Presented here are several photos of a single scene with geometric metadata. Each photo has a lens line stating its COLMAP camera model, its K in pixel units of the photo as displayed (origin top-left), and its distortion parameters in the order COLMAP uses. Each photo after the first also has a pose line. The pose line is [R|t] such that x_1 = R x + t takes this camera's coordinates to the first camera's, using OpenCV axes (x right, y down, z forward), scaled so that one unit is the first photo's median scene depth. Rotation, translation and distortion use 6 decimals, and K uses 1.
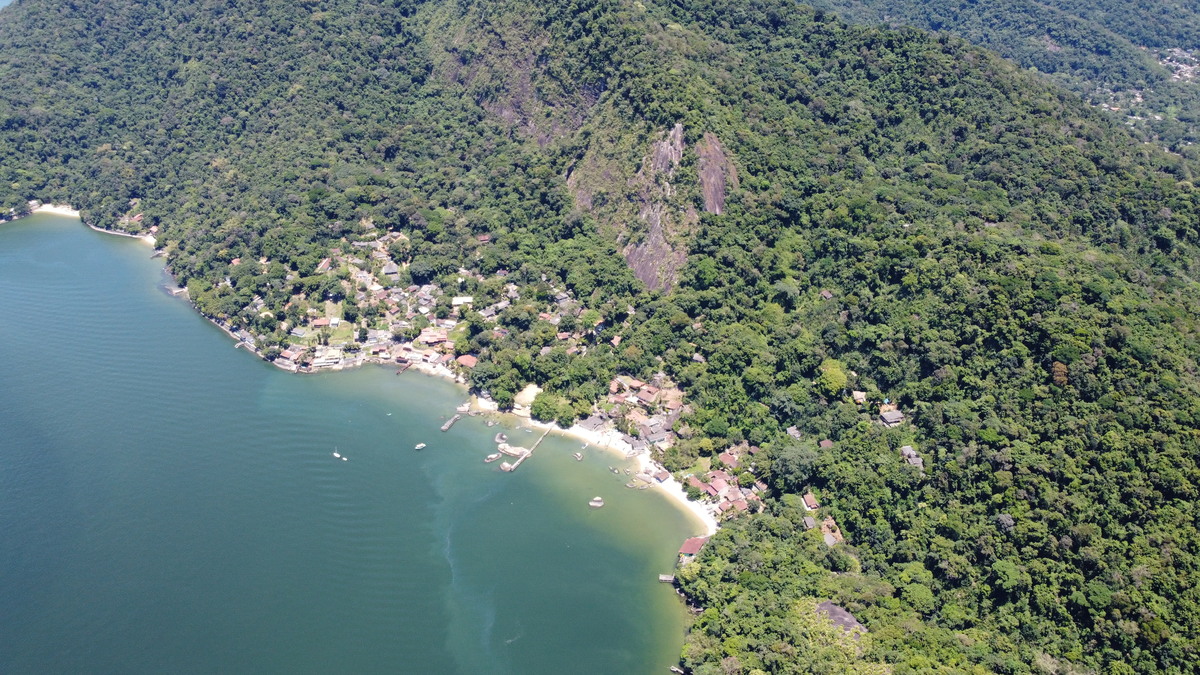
lens RADIAL K [[901.0, 0, 596.4], [0, 901.0, 322.2], [0, 0, 1]] dist [-0.002206, -0.007490]
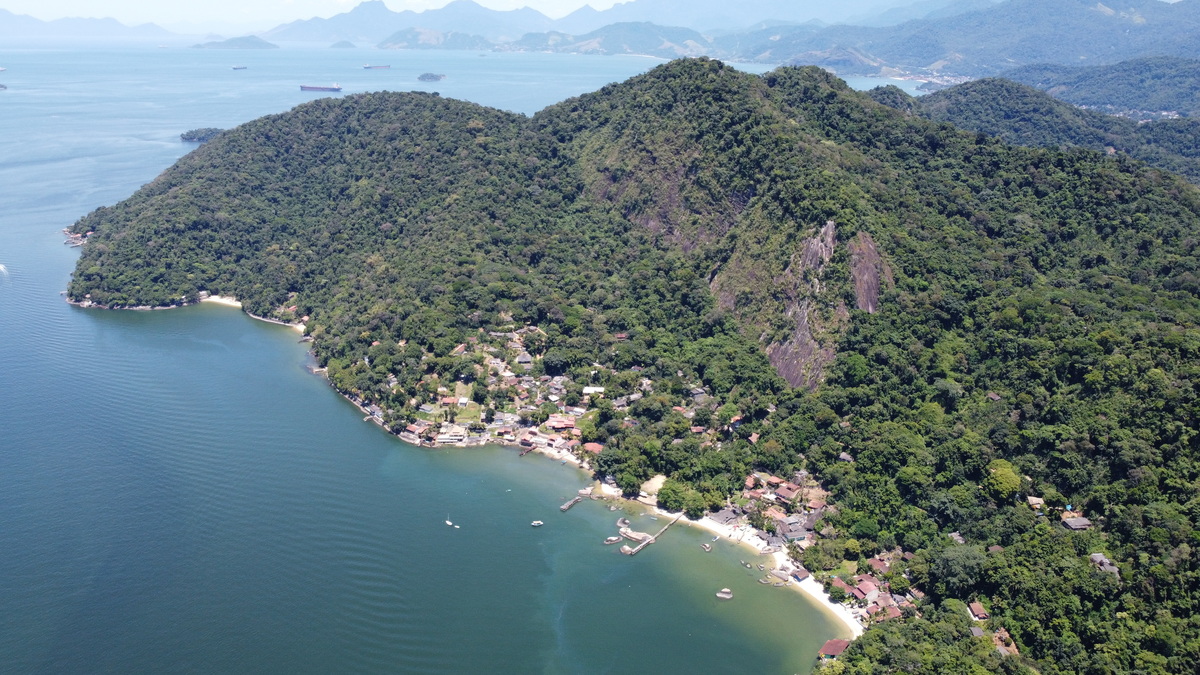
lens RADIAL K [[900.7, 0, 596.5], [0, 900.7, 338.4], [0, 0, 1]] dist [-0.010557, -0.000623]
pose [[0.986648, 0.052769, -0.154083, -0.000719], [-0.082186, 0.978084, -0.191305, 0.110498], [0.140611, 0.201414, 0.969361, 0.059473]]
